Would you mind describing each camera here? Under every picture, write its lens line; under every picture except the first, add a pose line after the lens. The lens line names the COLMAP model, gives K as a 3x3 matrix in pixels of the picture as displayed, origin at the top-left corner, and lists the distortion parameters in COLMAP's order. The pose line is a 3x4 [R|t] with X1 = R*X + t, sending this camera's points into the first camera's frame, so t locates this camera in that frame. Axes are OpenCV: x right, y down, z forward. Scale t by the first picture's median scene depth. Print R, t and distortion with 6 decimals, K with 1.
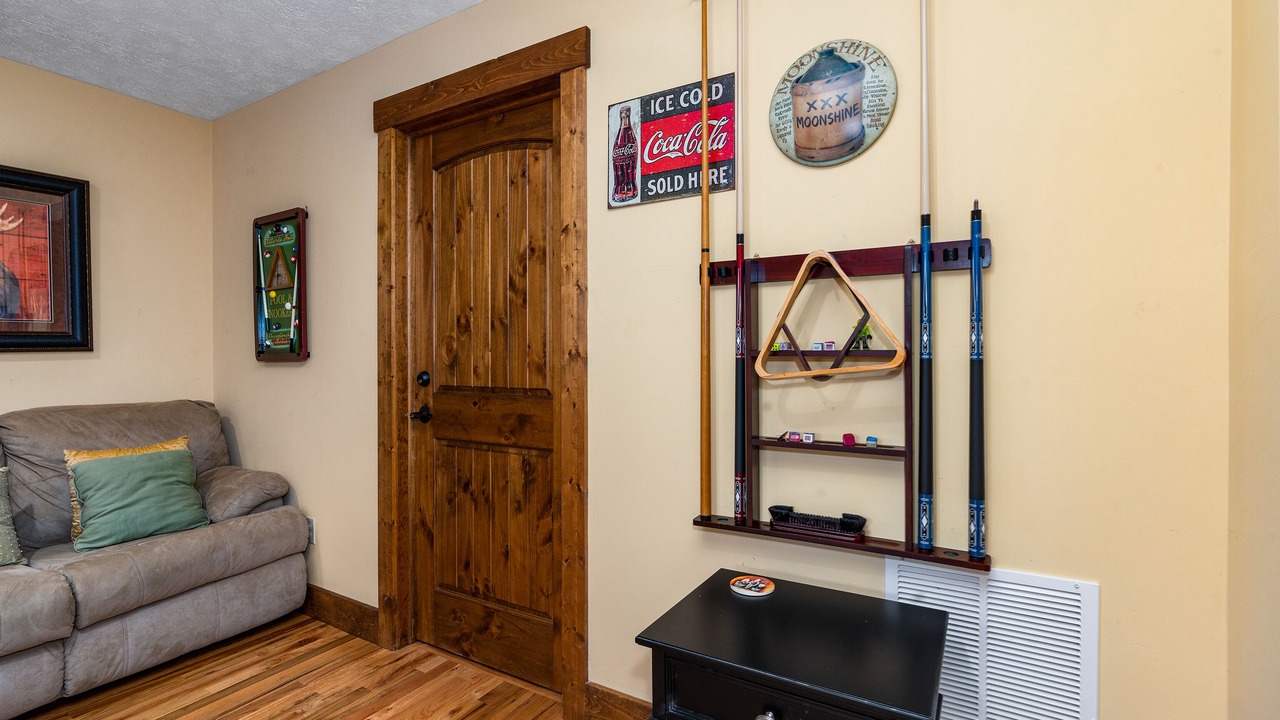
lens RADIAL K [[594.5, 0, 638.9], [0, 594.5, 358.3], [0, 0, 1]] dist [-0.003411, 0.003663]
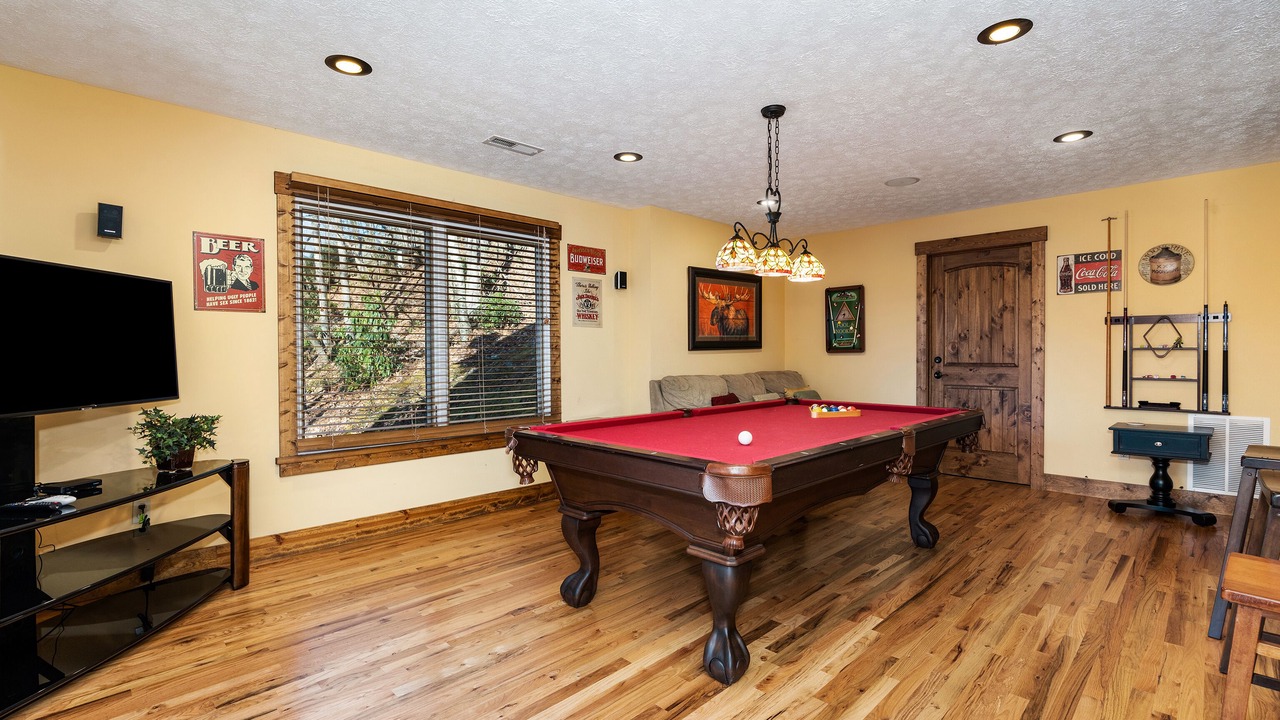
lens RADIAL K [[594.5, 0, 636.2], [0, 594.5, 360.1], [0, 0, 1]] dist [-0.003411, 0.003663]
pose [[0.964536, 0.005128, -0.263903, -1.328795], [-0.004290, 0.999984, 0.003752, 0.046903], [0.263918, -0.002487, 0.964542, -2.362041]]
